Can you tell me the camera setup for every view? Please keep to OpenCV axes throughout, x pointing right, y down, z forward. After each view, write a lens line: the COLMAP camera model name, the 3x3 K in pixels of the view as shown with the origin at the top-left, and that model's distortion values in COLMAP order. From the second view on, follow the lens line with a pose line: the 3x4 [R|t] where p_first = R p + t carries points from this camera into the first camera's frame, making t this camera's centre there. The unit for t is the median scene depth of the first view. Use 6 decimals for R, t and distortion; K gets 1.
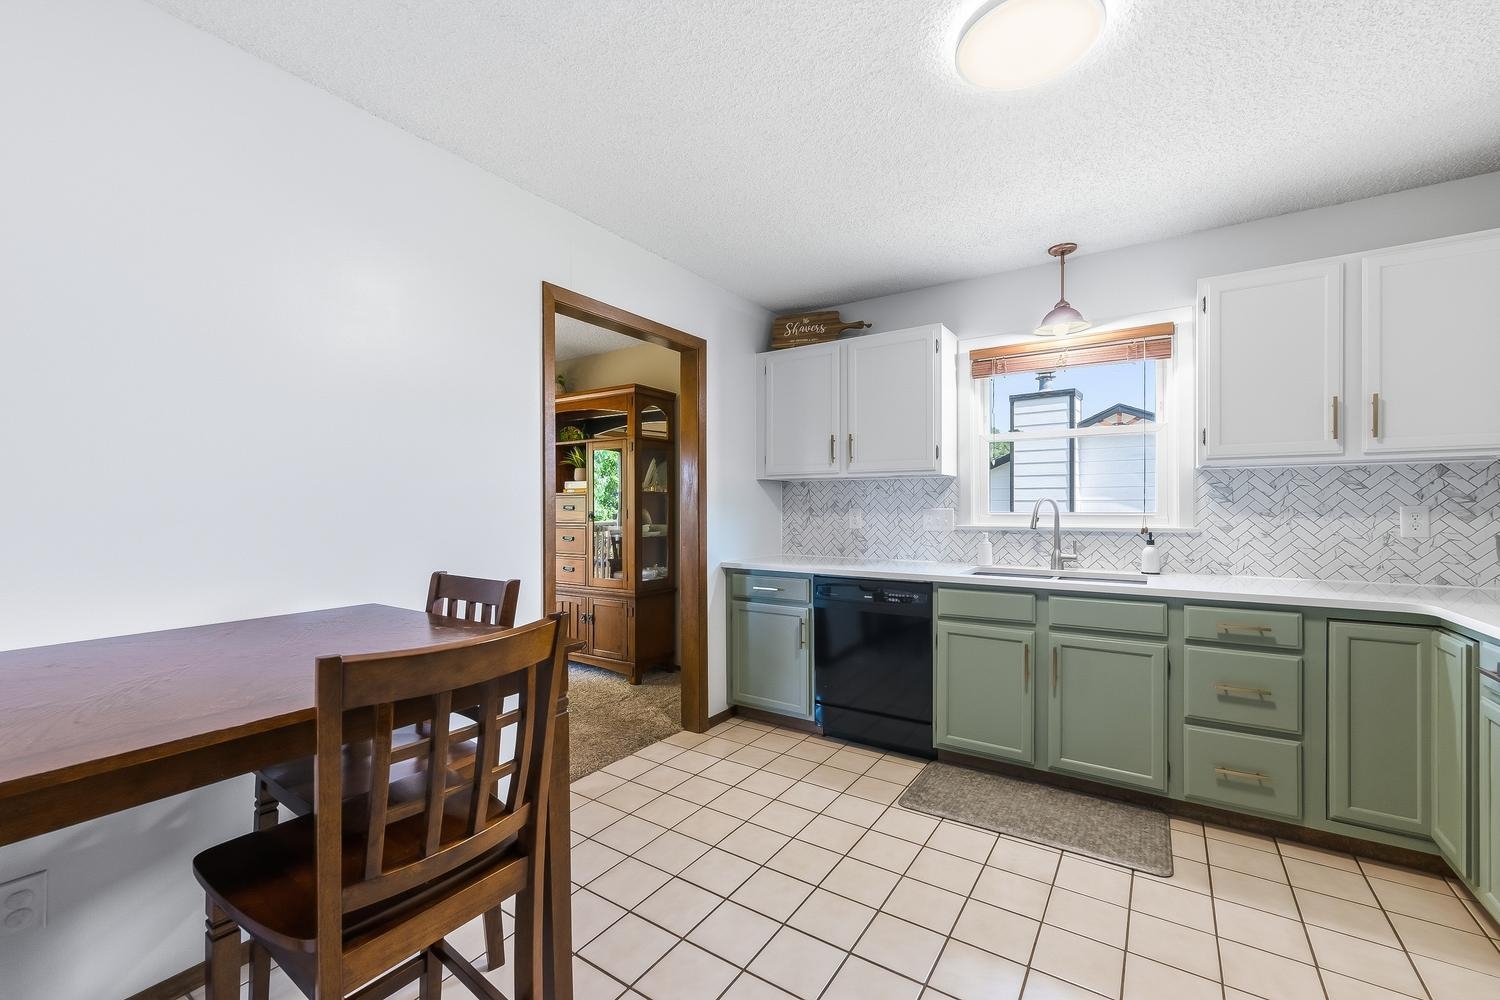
lens RADIAL K [[598.3, 0, 749.4], [0, 598.3, 503.3], [0, 0, 1]] dist [-0.001172, -0.000304]
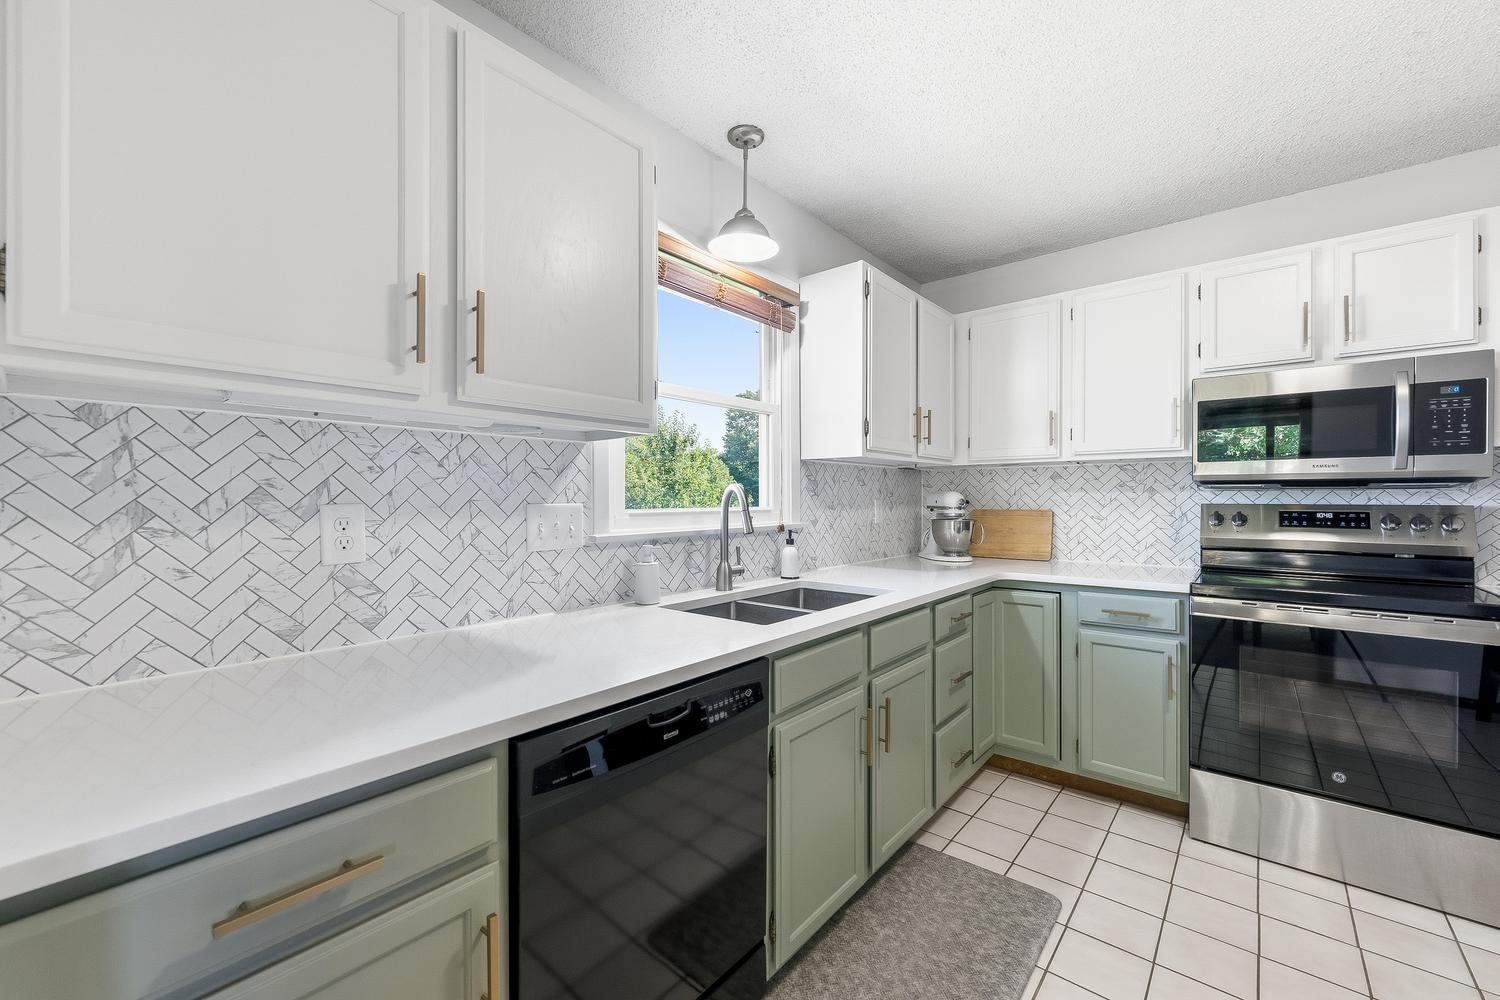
lens RADIAL K [[598.3, 0, 746.9], [0, 598.3, 501.8], [0, 0, 1]] dist [-0.001172, -0.000304]
pose [[0.115605, 0.003273, 0.993290, -0.168287], [0.003158, 0.999988, -0.003663, 0.010265], [-0.993290, 0.003560, 0.115593, 0.863110]]
